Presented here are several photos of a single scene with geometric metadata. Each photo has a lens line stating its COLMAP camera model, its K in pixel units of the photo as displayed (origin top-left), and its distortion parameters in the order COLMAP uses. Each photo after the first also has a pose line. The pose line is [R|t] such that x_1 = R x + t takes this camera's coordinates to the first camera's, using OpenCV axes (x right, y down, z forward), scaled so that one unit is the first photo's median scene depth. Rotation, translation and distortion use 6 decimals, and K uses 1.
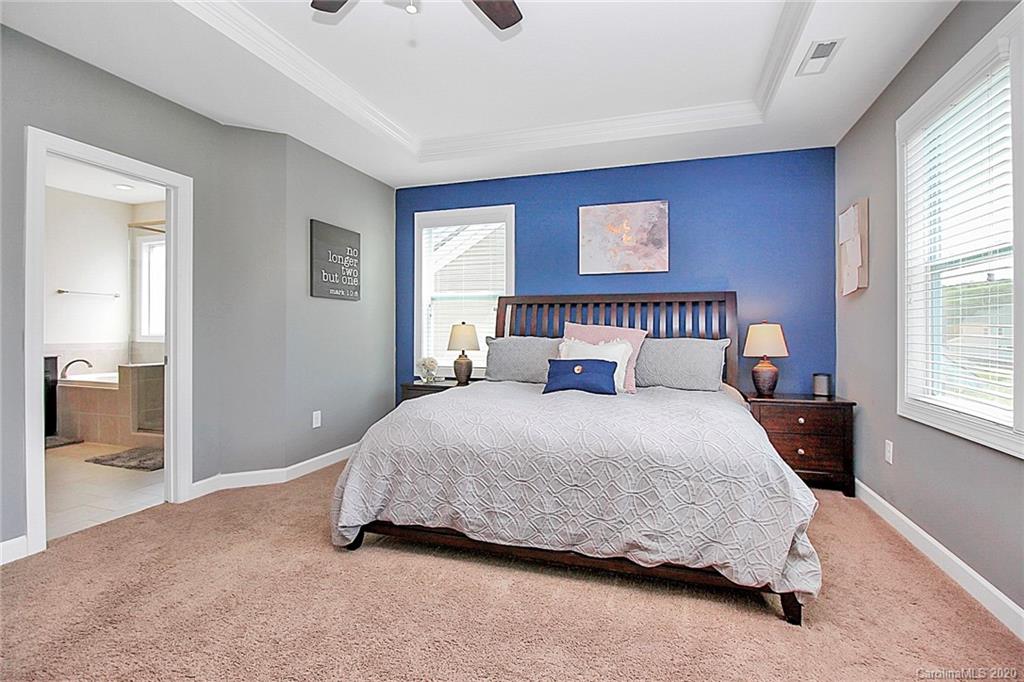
lens RADIAL K [[484.6, 0, 510.3], [0, 484.6, 331.5], [0, 0, 1]] dist [-0.004552, -0.002995]
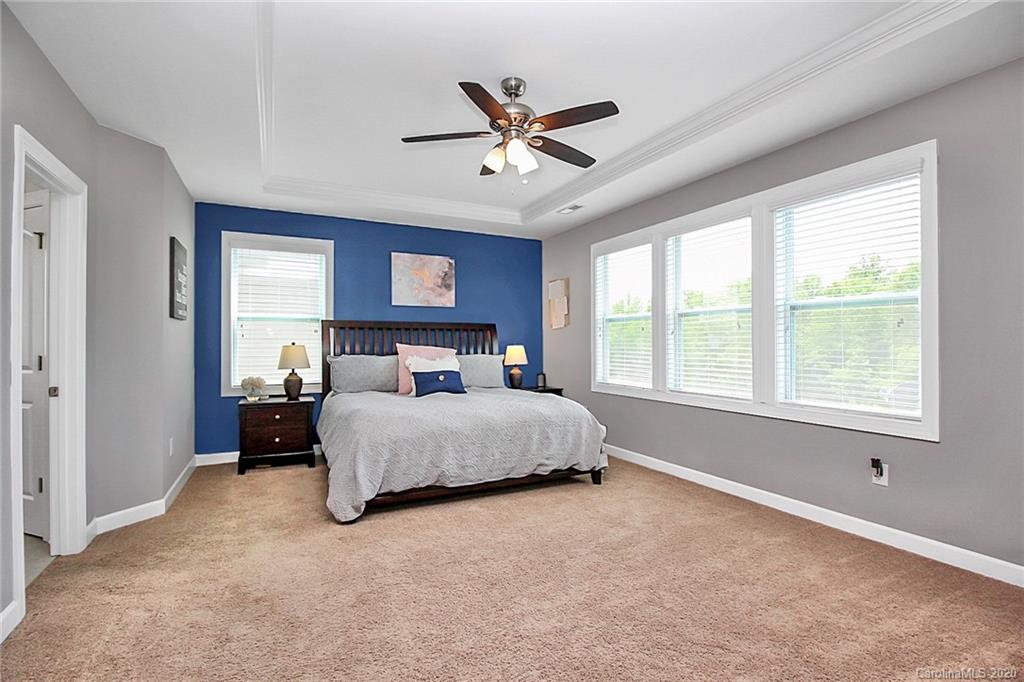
lens RADIAL K [[484.6, 0, 517.5], [0, 484.6, 342.4], [0, 0, 1]] dist [-0.004552, -0.002995]
pose [[0.706929, -0.001152, 0.707283, -0.560781], [0.003012, 0.999995, -0.001382, -0.019023], [-0.707278, 0.003107, 0.706929, -0.139899]]
